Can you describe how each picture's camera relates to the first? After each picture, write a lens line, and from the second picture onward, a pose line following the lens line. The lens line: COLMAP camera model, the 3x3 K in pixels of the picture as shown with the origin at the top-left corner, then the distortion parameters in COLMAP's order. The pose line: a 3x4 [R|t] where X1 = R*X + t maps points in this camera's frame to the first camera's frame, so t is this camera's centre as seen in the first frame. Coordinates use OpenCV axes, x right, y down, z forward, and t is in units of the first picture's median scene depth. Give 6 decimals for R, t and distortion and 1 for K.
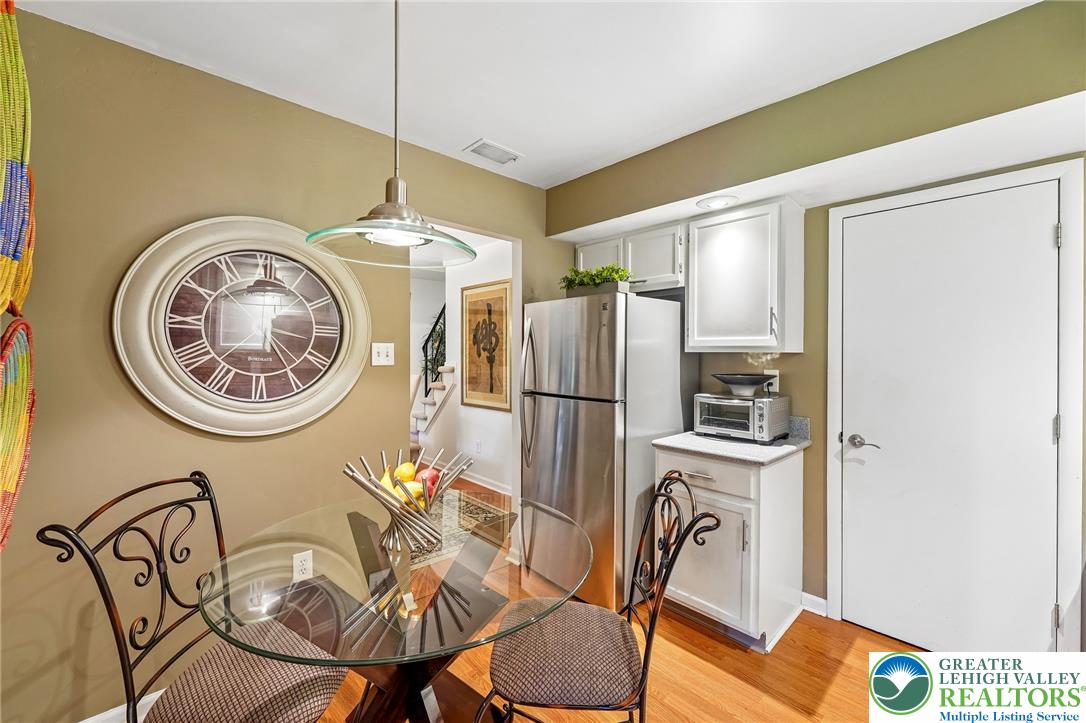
lens RADIAL K [[435.5, 0, 543.6], [0, 435.5, 352.3], [0, 0, 1]] dist [0.000936, 0.000043]
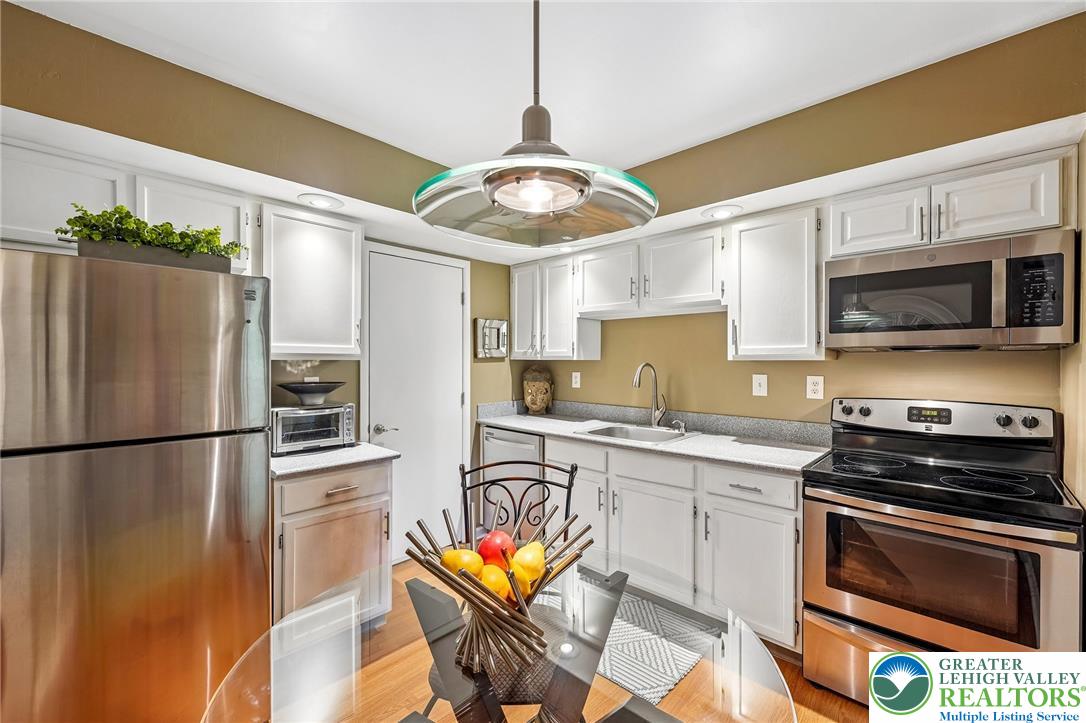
lens RADIAL K [[448.9, 0, 543.0], [0, 448.9, 361.5], [0, 0, 1]] dist [0.000155, -0.000158]
pose [[-0.045263, -0.008608, 0.998938, -0.553371], [0.000419, 0.999963, 0.008636, -0.004638], [-0.998975, 0.000809, -0.045258, 0.521803]]
